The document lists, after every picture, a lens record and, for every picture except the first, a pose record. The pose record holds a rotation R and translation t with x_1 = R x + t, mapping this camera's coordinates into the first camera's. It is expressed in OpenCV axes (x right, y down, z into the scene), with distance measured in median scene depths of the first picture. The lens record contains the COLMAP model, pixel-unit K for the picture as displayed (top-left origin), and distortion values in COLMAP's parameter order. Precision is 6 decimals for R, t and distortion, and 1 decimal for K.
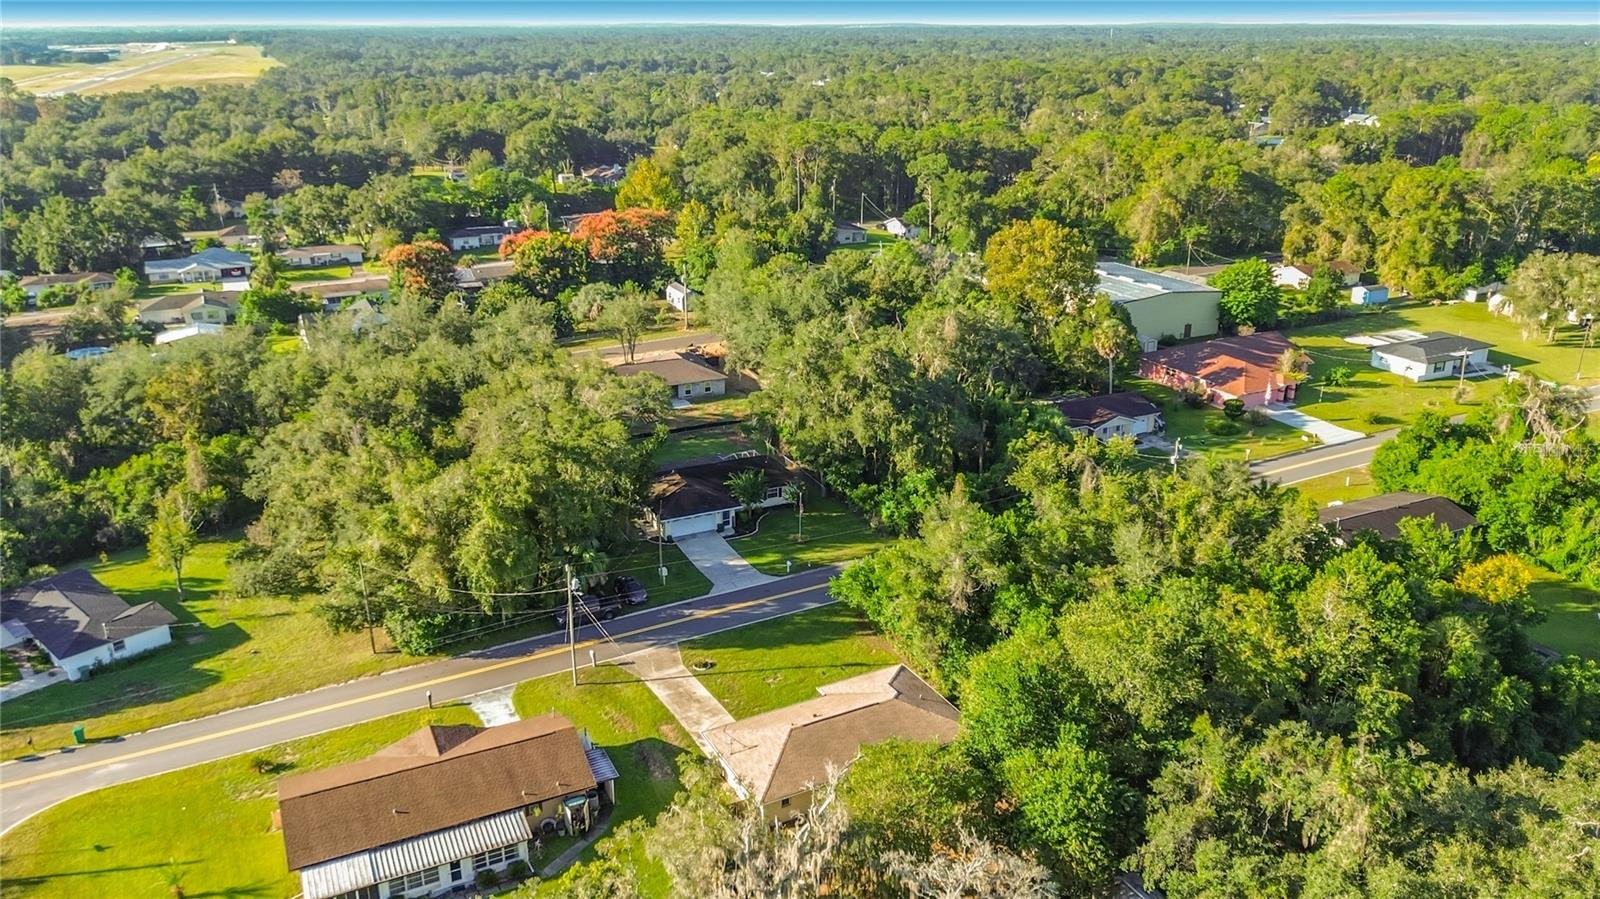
lens RADIAL K [[1159.5, 0, 800.0], [0, 1159.5, 449.5], [0, 0, 1]] dist [0.052510, -0.066078]
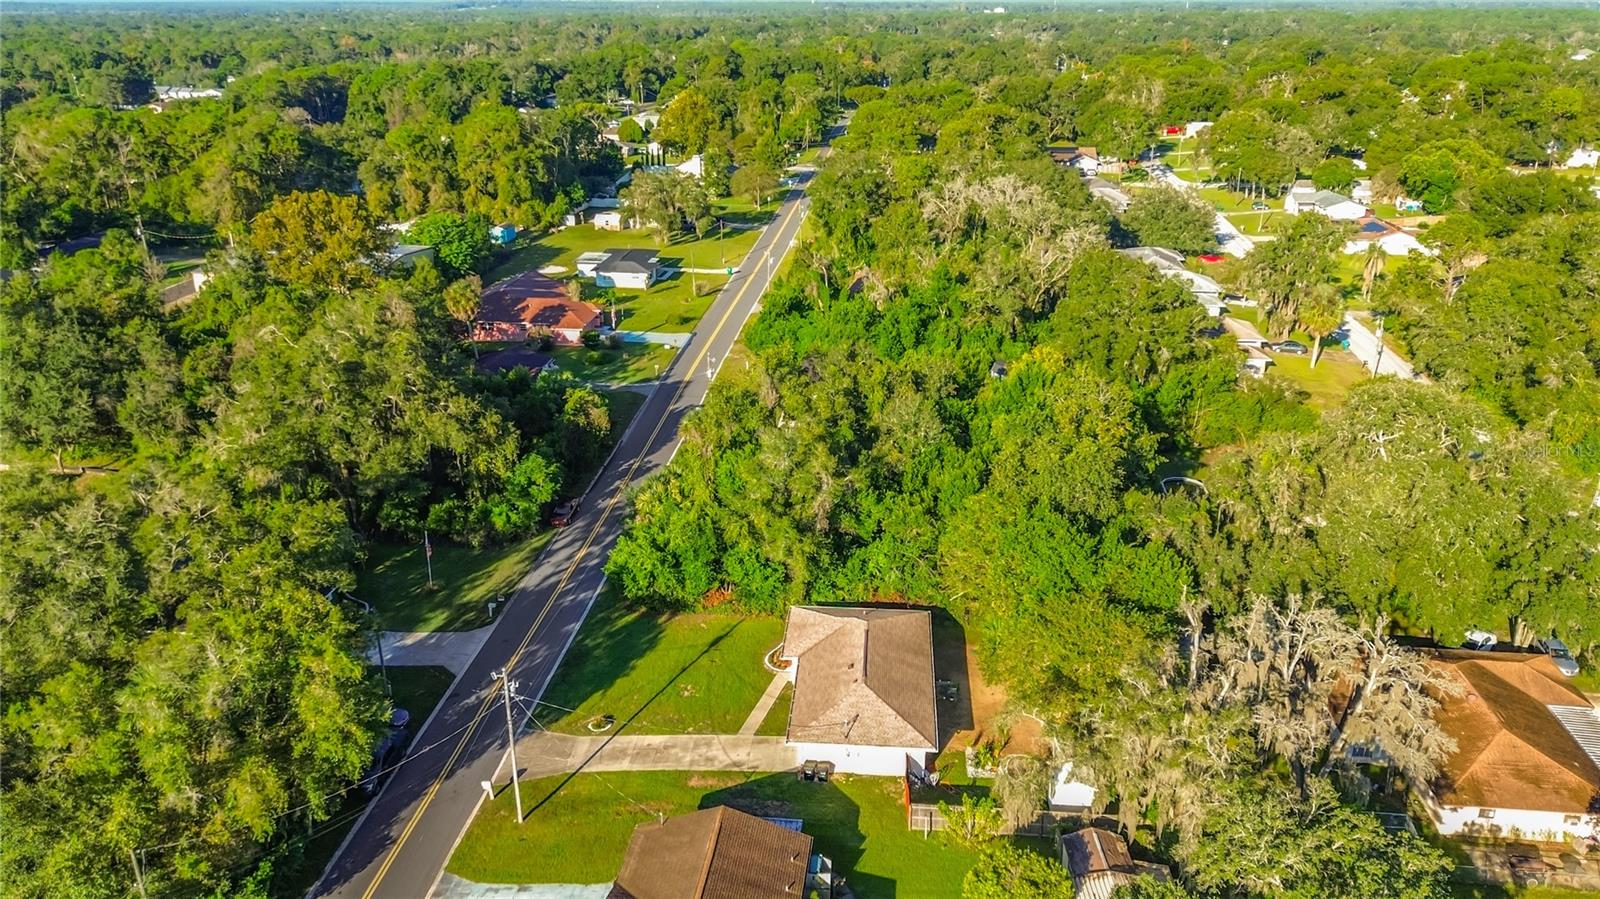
lens RADIAL K [[1175.7, 0, 800.0], [0, 1175.7, 449.5], [0, 0, 1]] dist [0.058998, -0.078812]
pose [[0.537884, -0.301510, 0.787256, -0.315035], [0.290153, 0.943011, 0.162919, -0.048207], [-0.791512, 0.140793, 0.594715, 0.187718]]
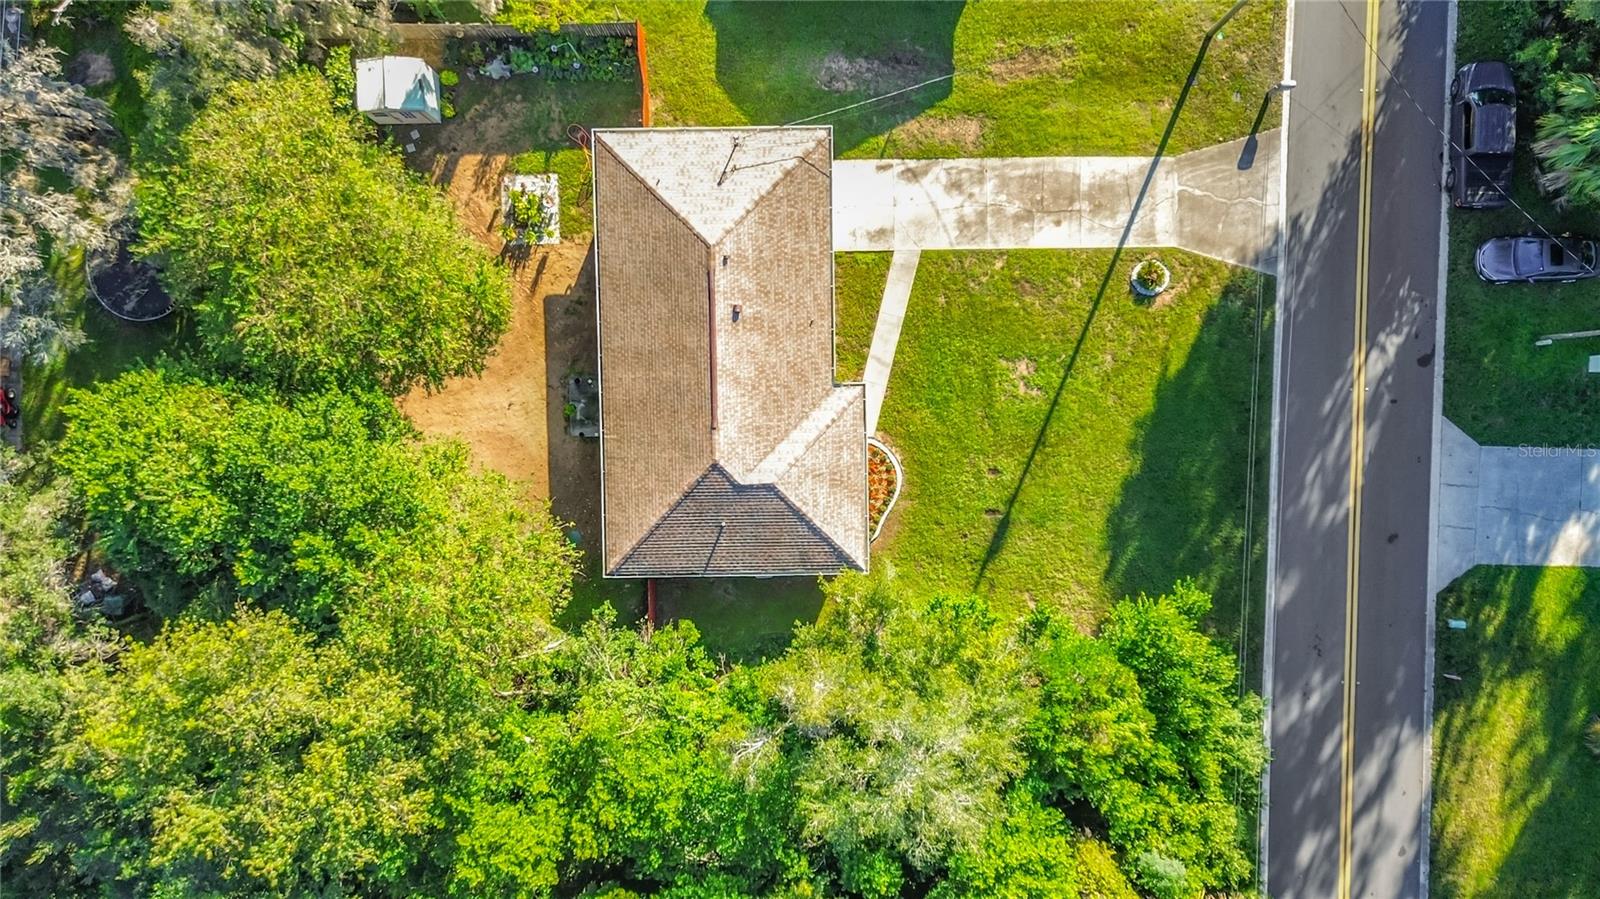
lens RADIAL K [[1159.5, 0, 800.0], [0, 1159.5, 449.5], [0, 0, 1]] dist [0.052510, -0.066078]
pose [[-0.450295, 0.890322, 0.067529, 0.008192], [-0.281405, -0.213288, 0.935585, -0.134166], [0.847376, 0.402287, 0.346583, 0.375822]]
